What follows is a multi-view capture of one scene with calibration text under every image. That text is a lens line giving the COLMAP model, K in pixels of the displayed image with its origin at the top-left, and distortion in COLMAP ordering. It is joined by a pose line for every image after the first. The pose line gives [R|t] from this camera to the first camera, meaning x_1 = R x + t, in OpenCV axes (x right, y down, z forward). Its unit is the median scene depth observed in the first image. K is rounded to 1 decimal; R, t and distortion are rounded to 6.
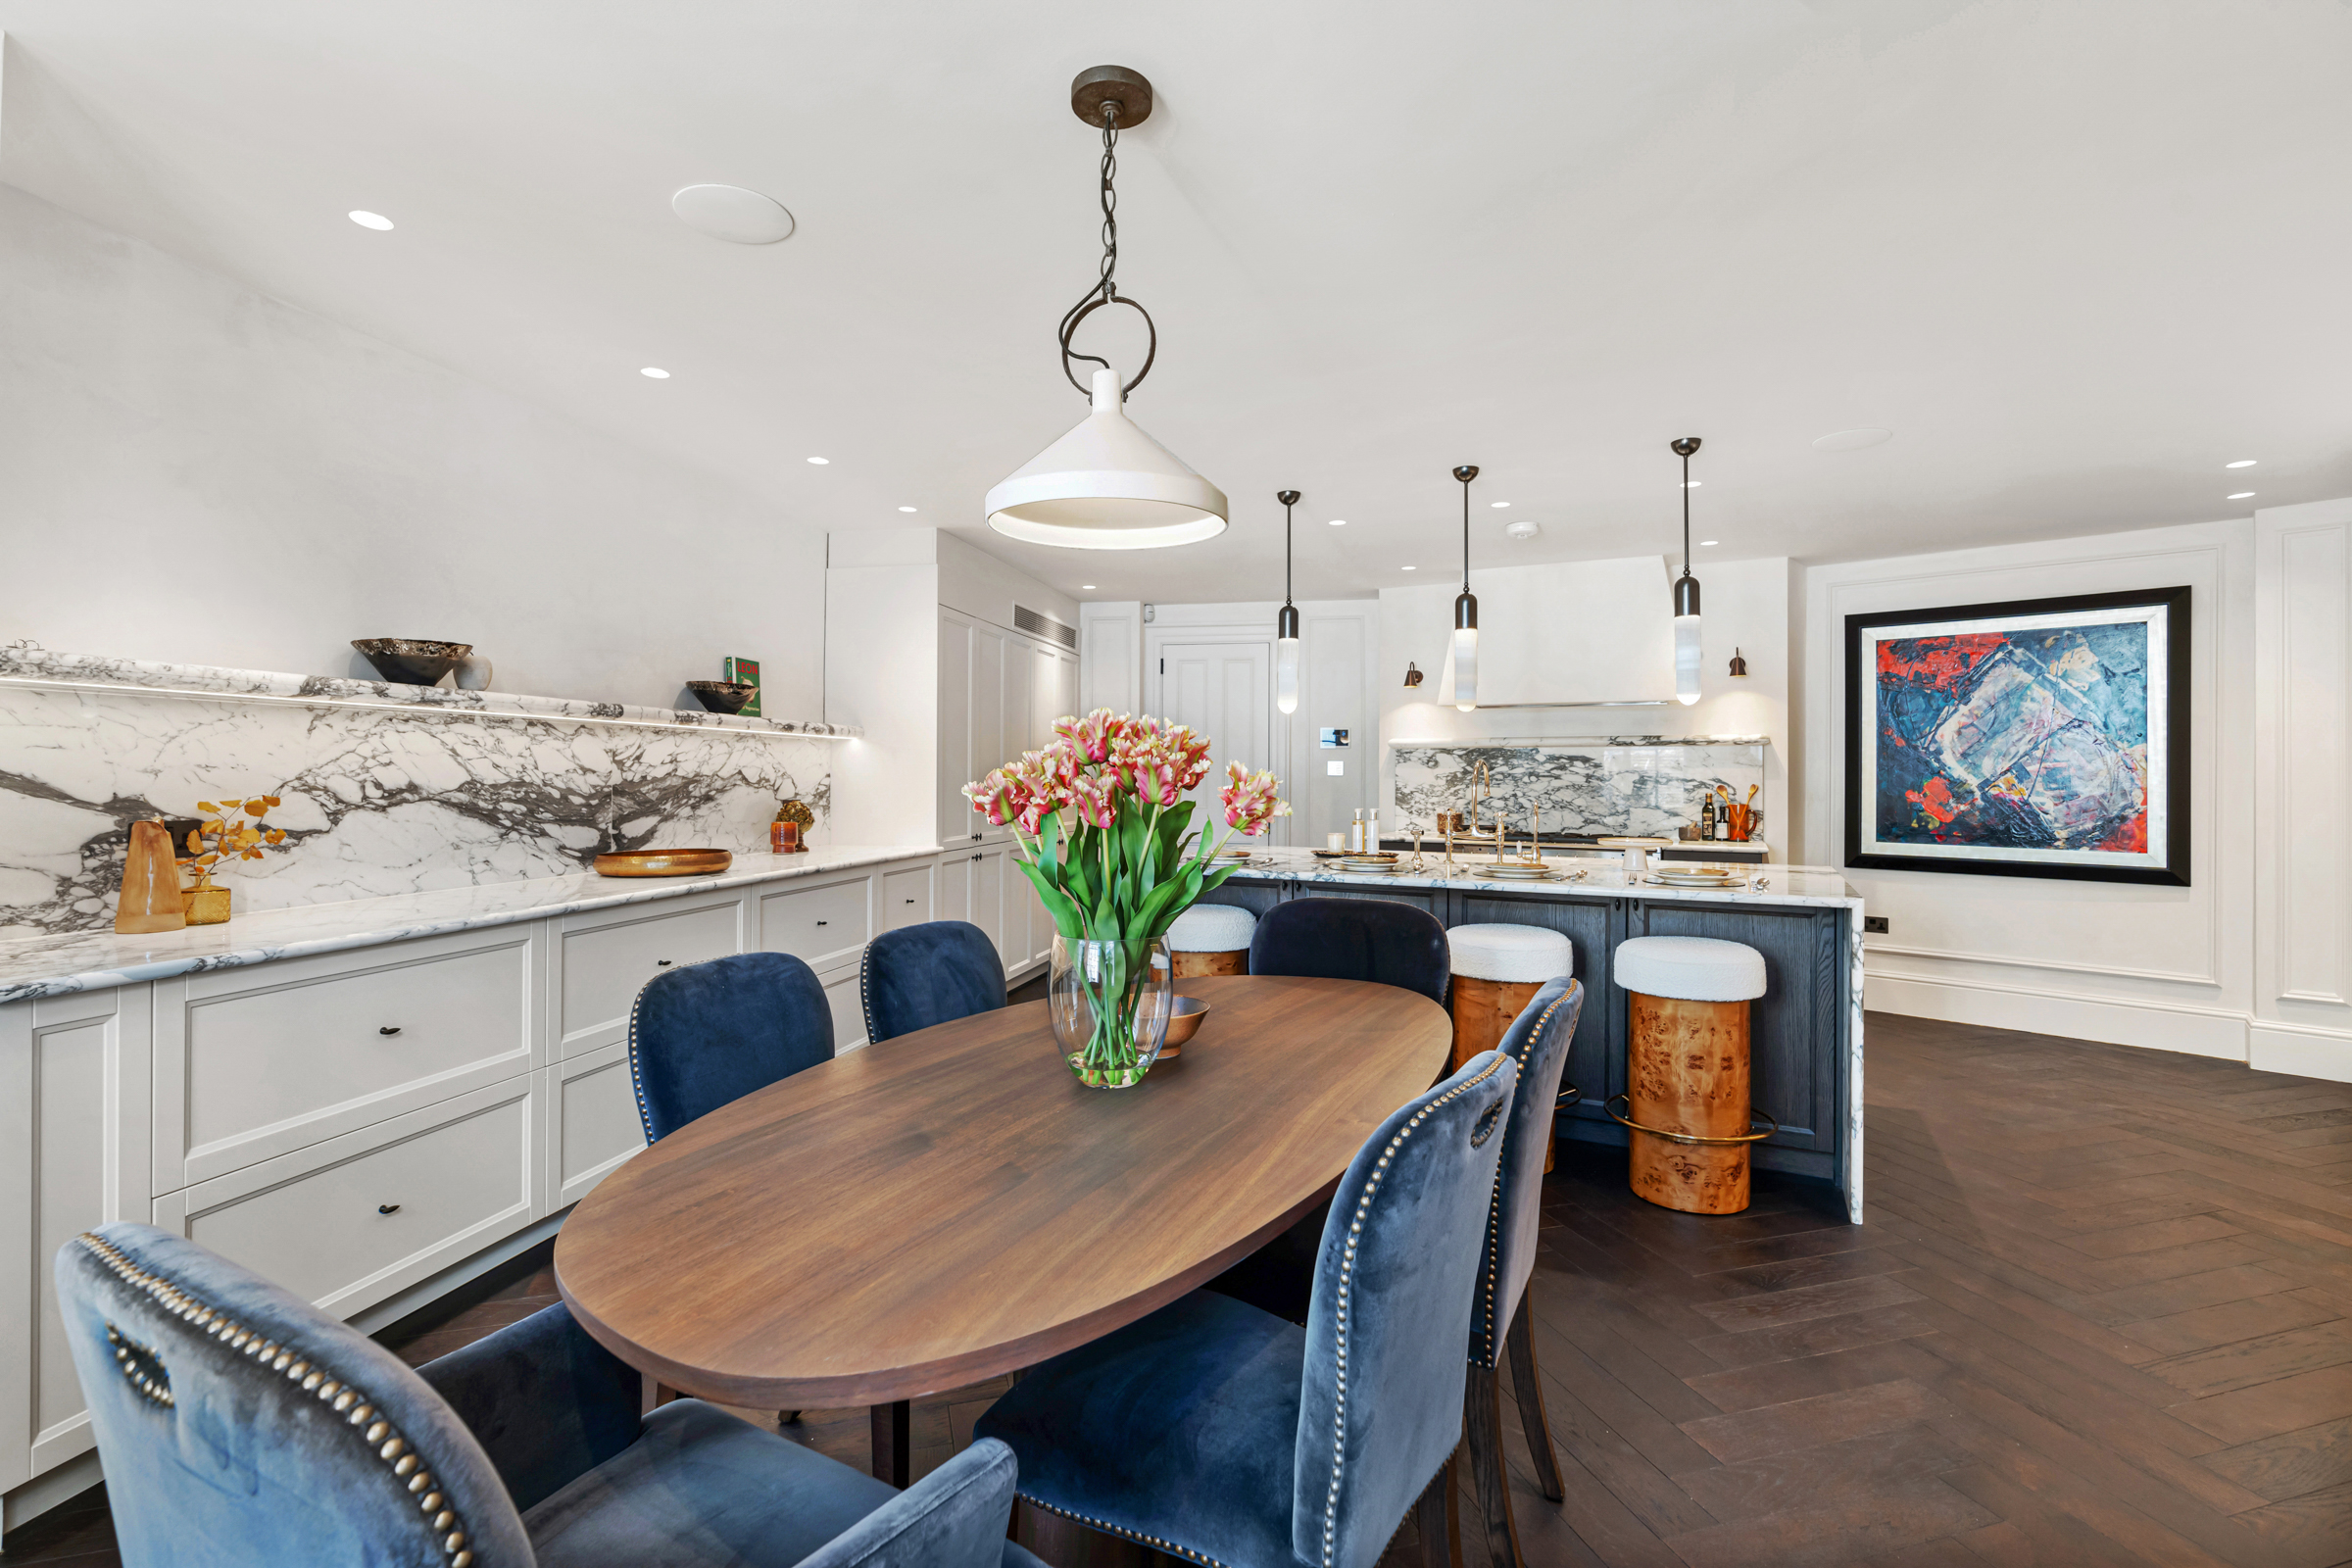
lens RADIAL K [[1086.8, 0, 1171.2], [0, 1086.8, 775.7], [0, 0, 1]] dist [0.000449, -0.000029]
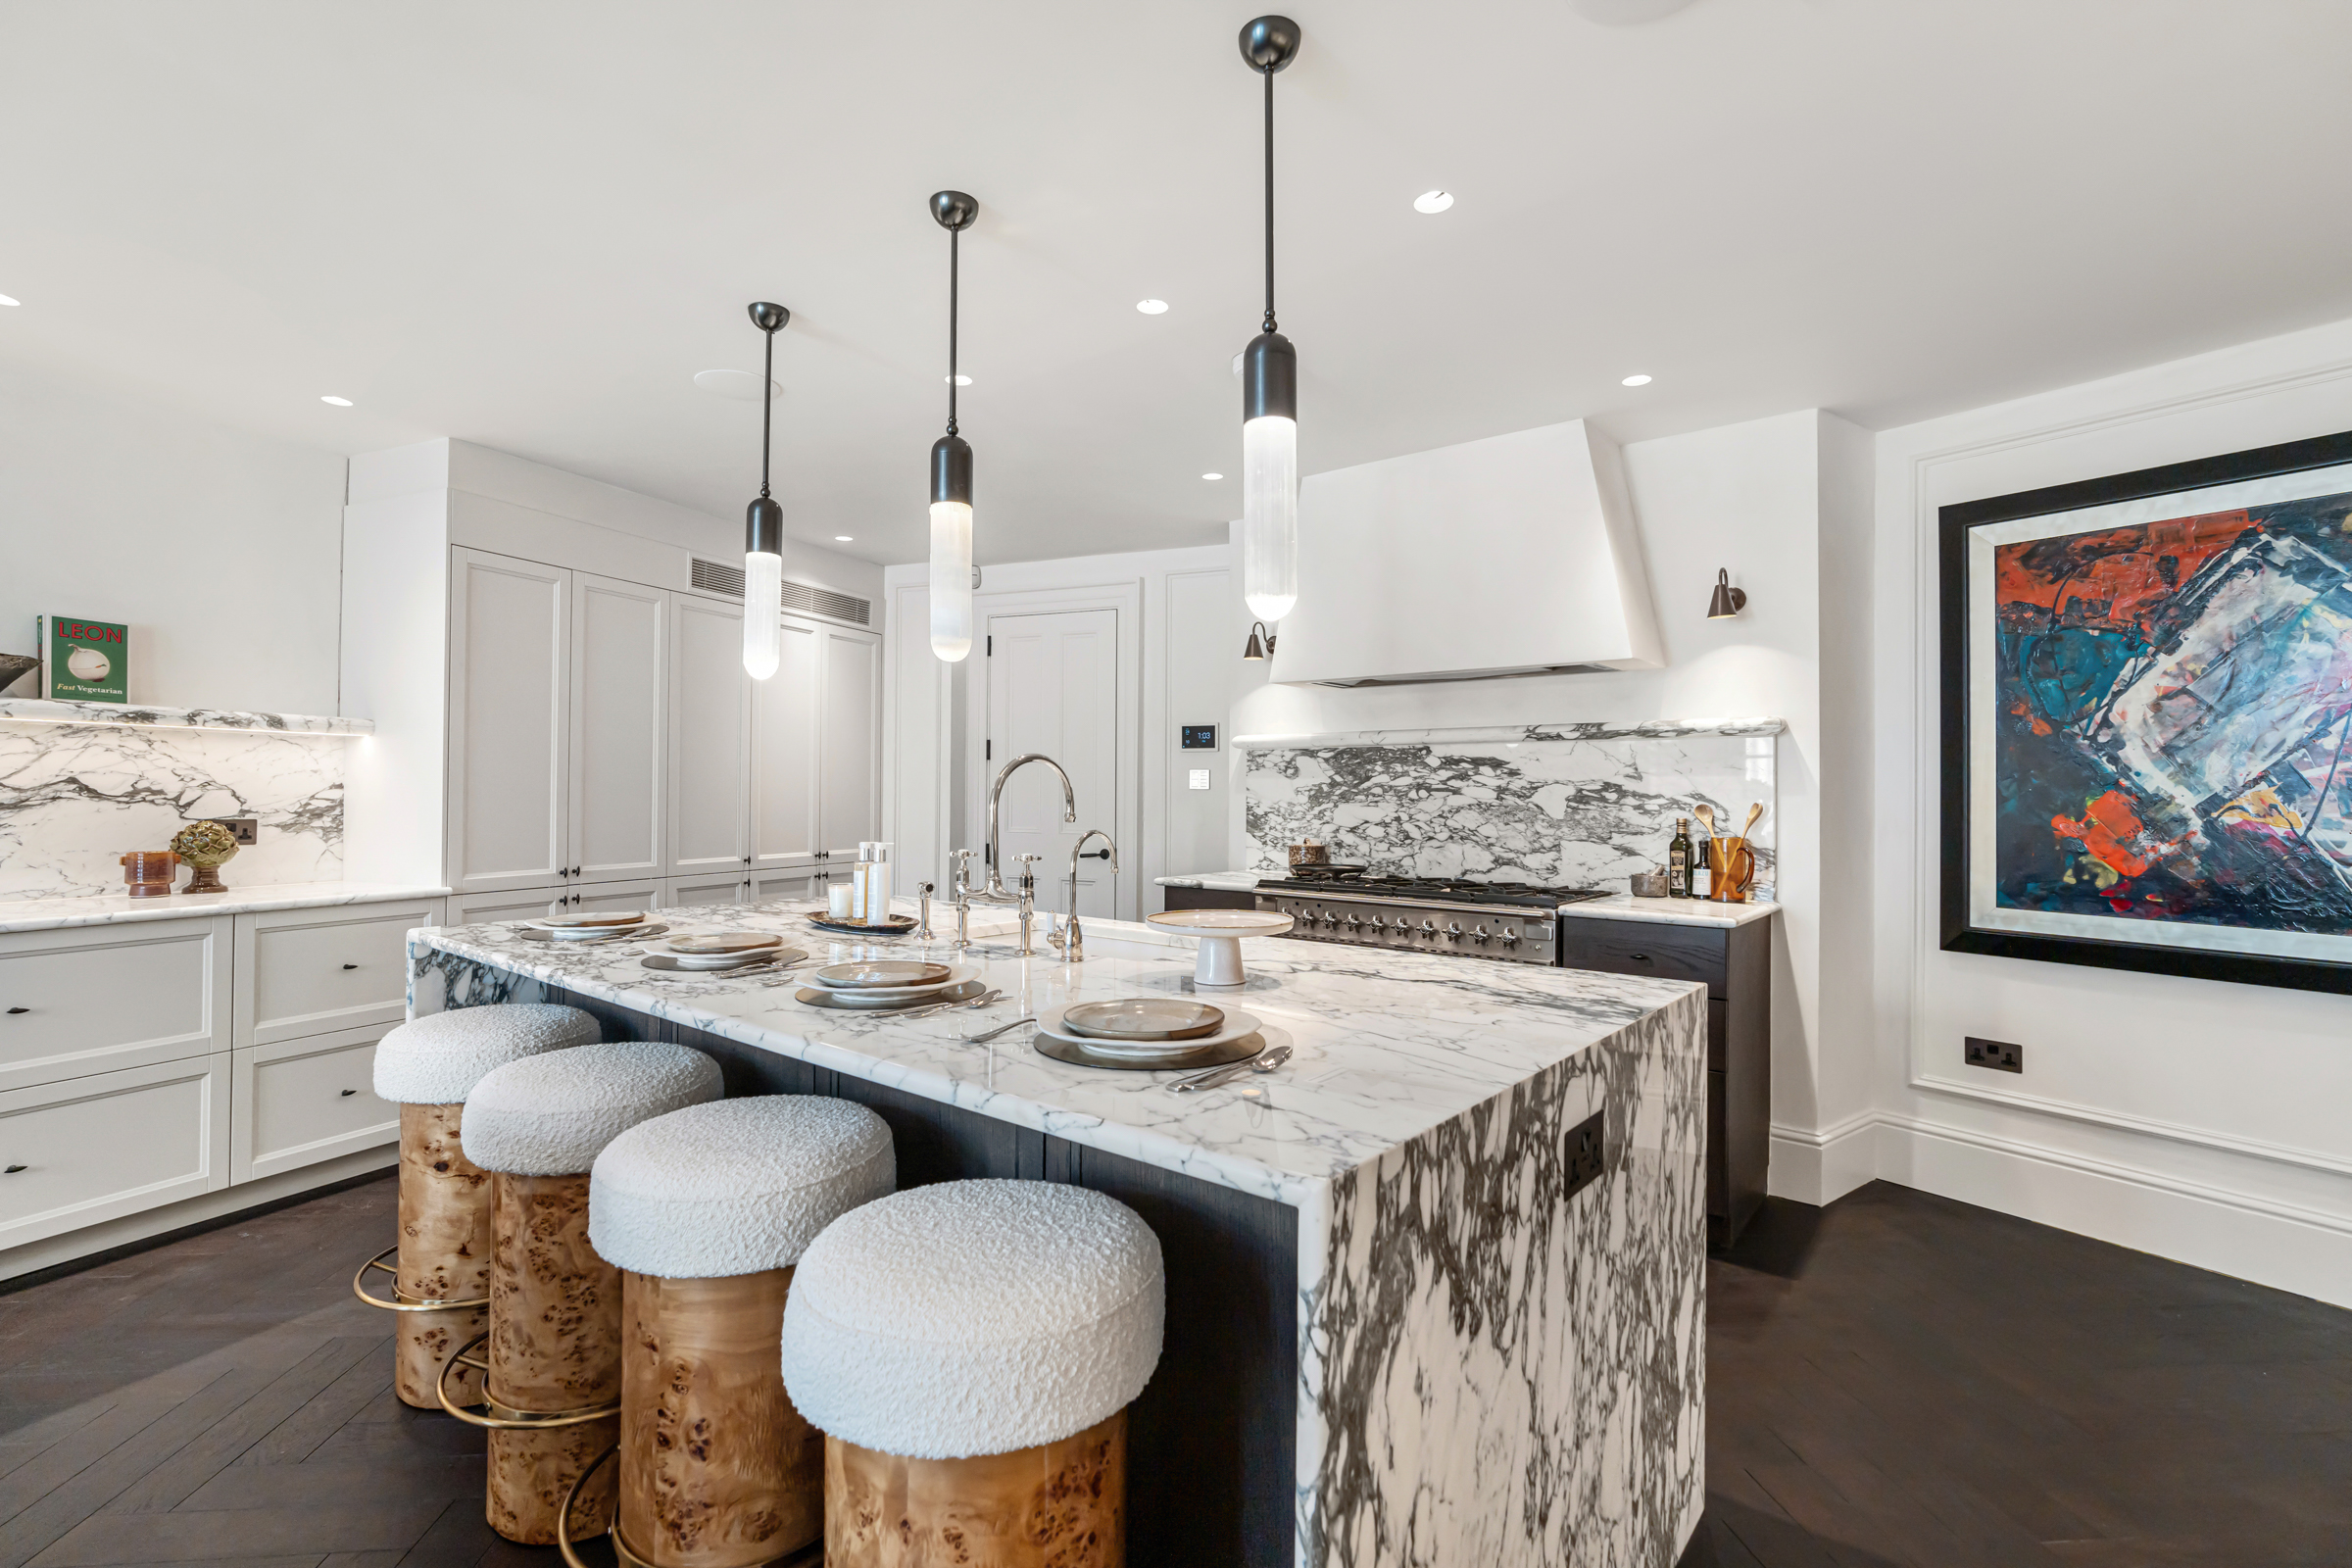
lens RADIAL K [[1067.4, 0, 1176.0], [0, 1067.4, 784.0], [0, 0, 1]] dist [-0.001114, 0.000122]
pose [[0.977693, 0.000014, -0.210038, 0.389641], [-0.002005, 0.999955, -0.009265, 0.003828], [0.210028, 0.009479, 0.977649, 0.417141]]
